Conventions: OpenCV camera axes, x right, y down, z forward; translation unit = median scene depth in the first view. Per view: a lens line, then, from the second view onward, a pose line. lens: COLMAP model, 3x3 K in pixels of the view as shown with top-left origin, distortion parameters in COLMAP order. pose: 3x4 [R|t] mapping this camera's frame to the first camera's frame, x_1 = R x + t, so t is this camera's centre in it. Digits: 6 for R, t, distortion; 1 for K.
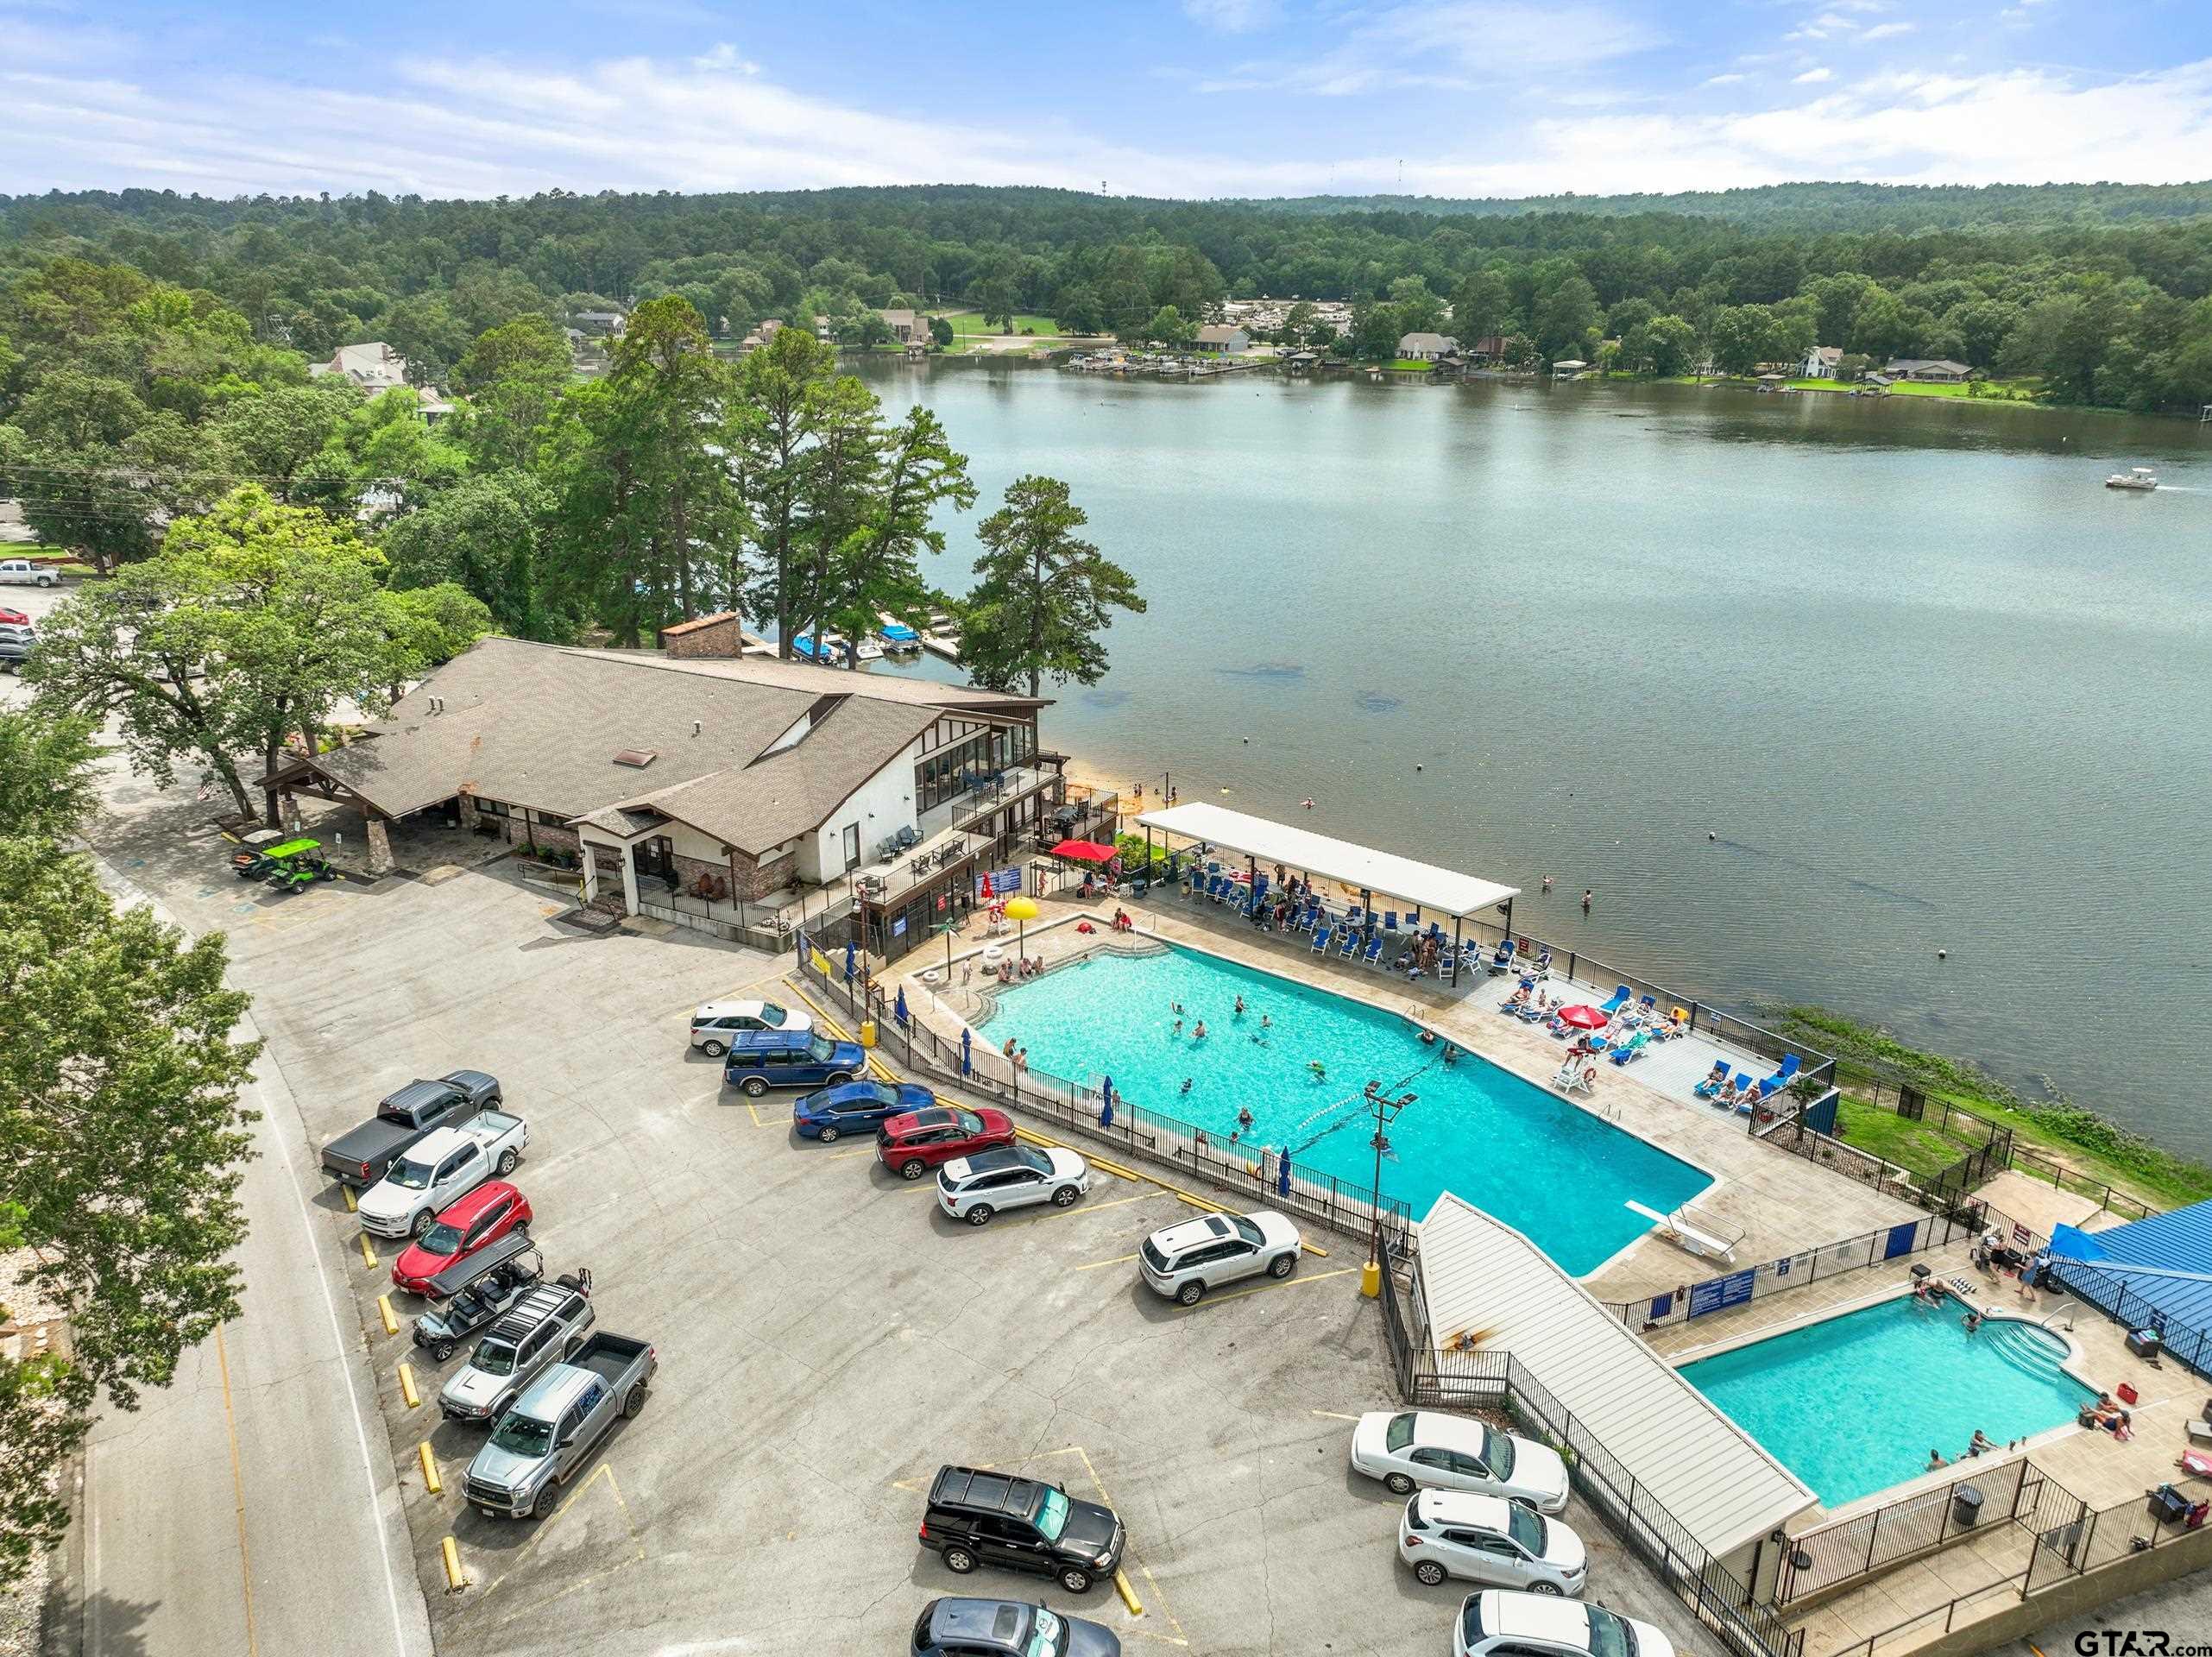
lens RADIAL K [[1634.1, 0, 1104.6], [0, 1634.1, 797.0], [0, 0, 1]] dist [0.007465, 0.012243]
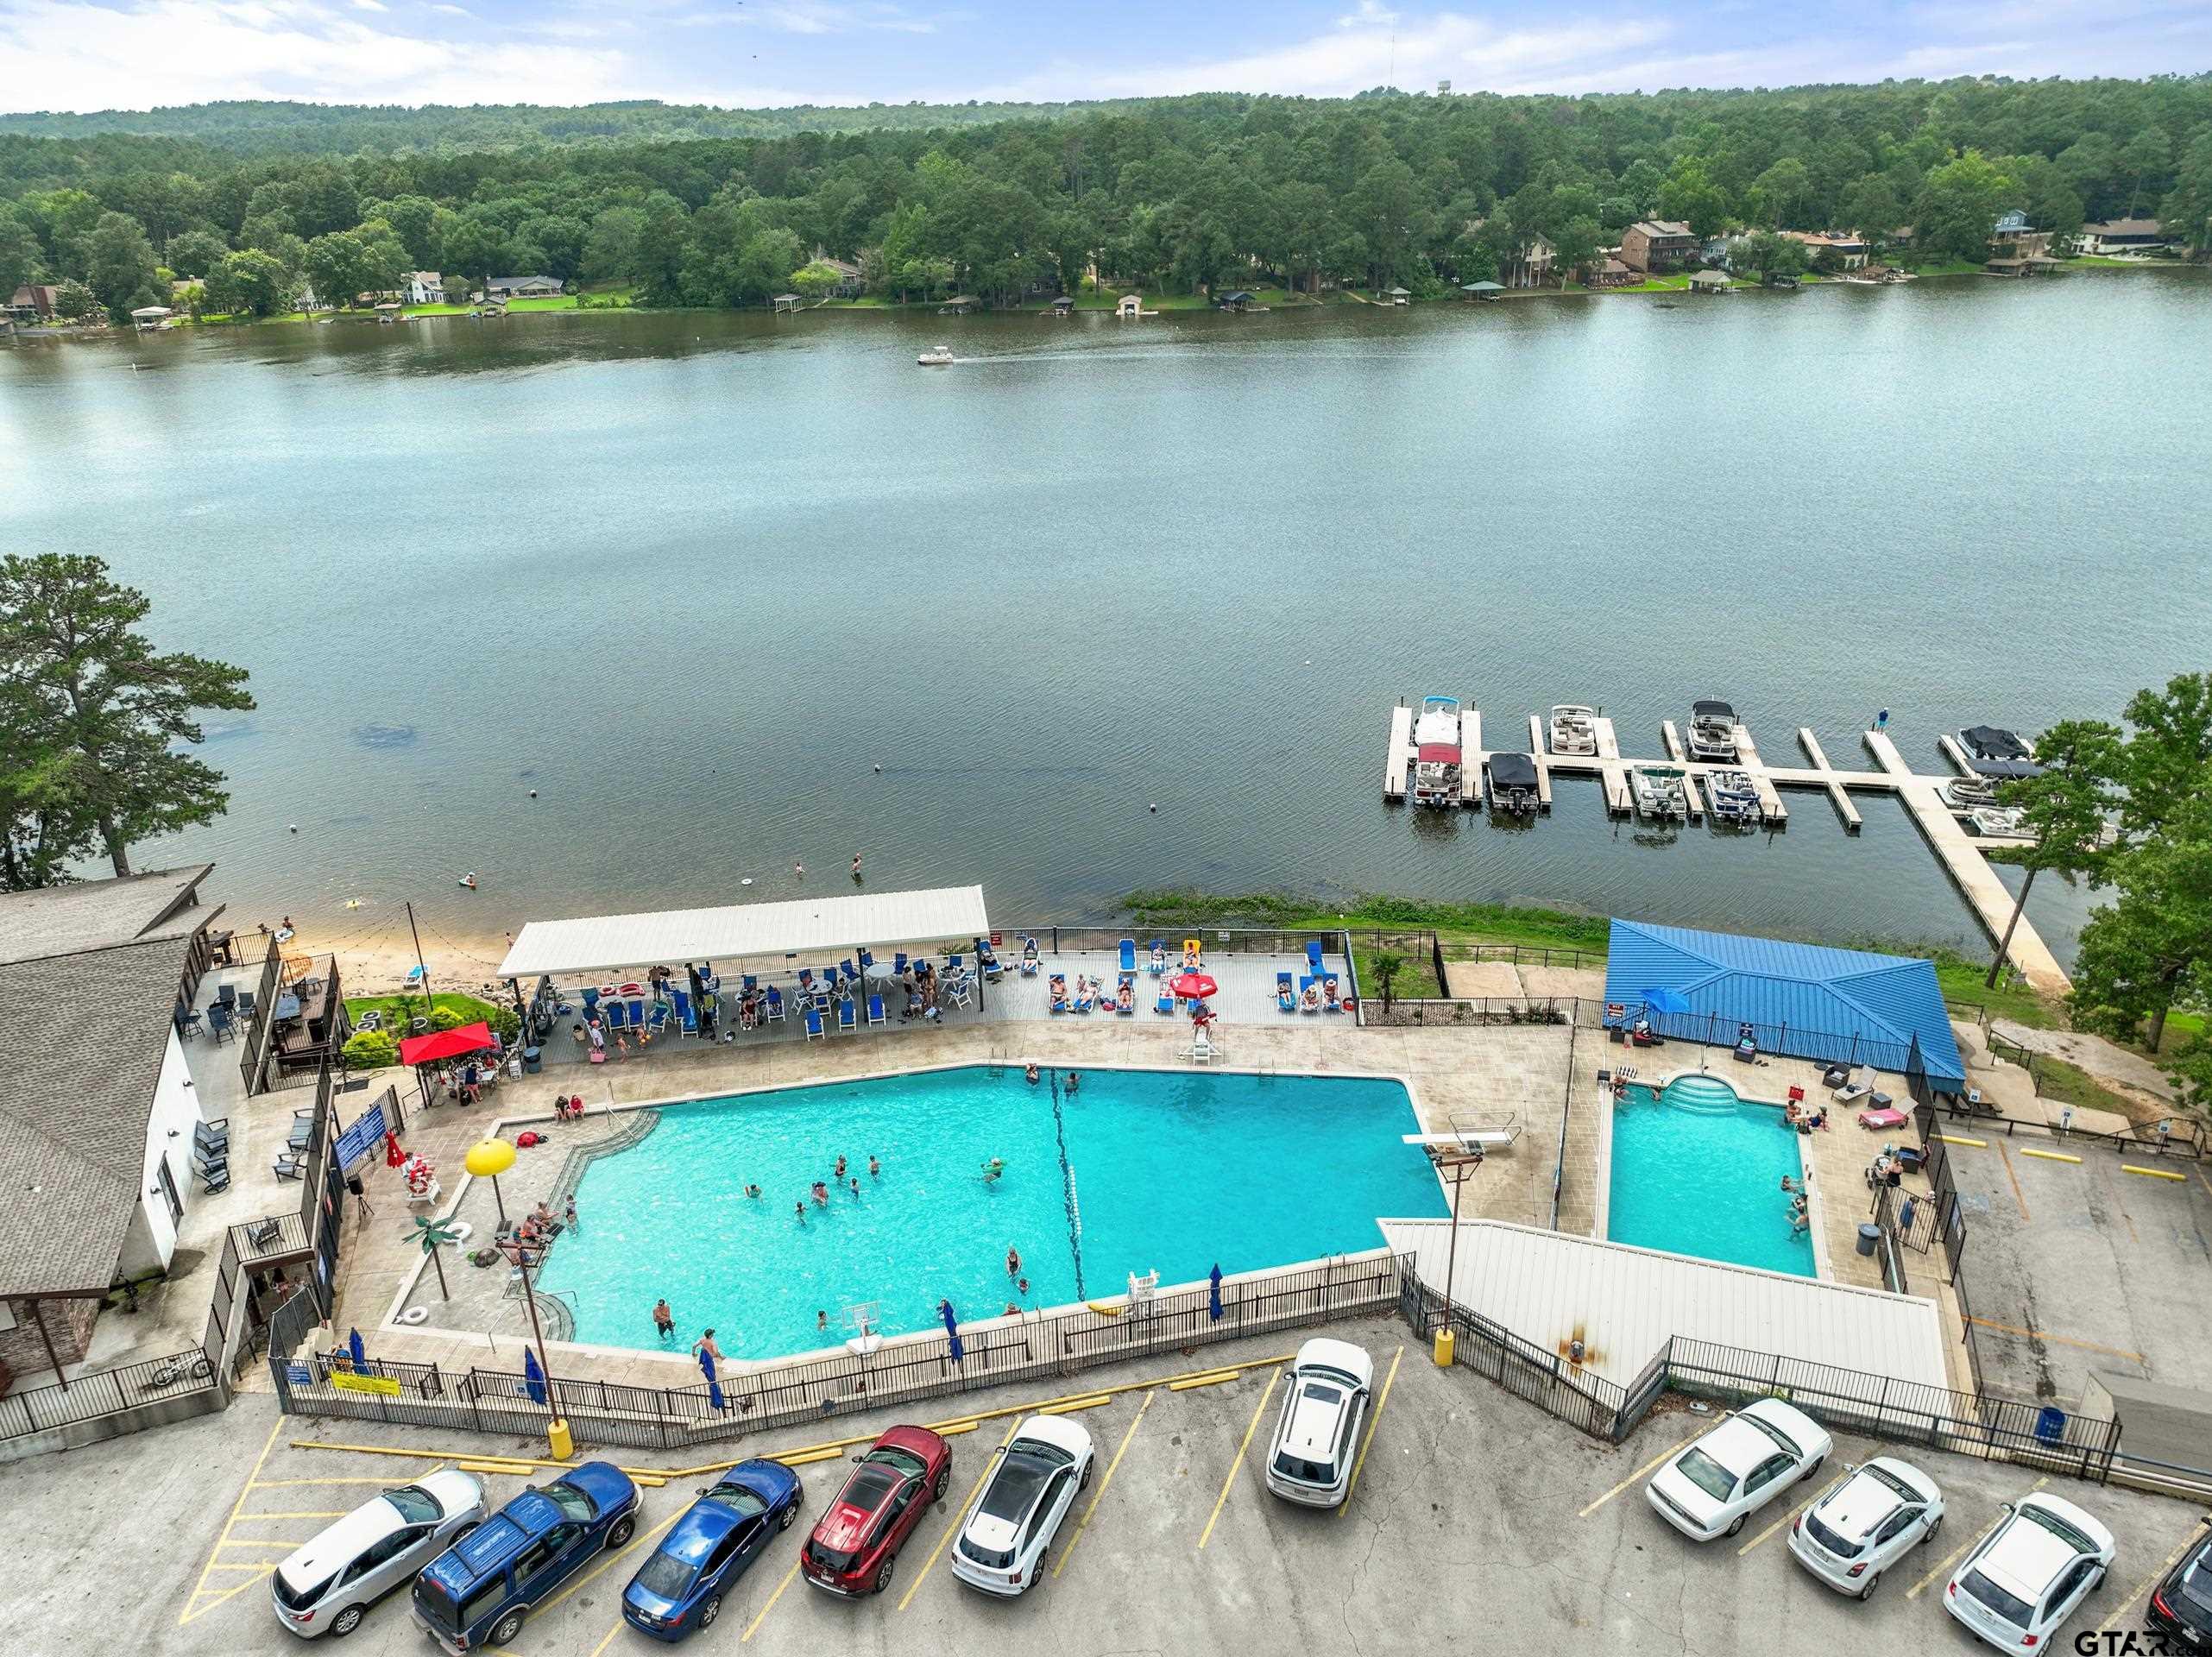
lens RADIAL K [[1554.9, 0, 1106.0], [0, 1554.9, 828.5], [0, 0, 1]] dist [-0.012869, 0.032049]
pose [[0.652568, -0.324061, 0.684938, -0.219035], [0.269547, 0.944085, 0.189861, -0.091317], [-0.708166, 0.060726, 0.703429, 0.247132]]
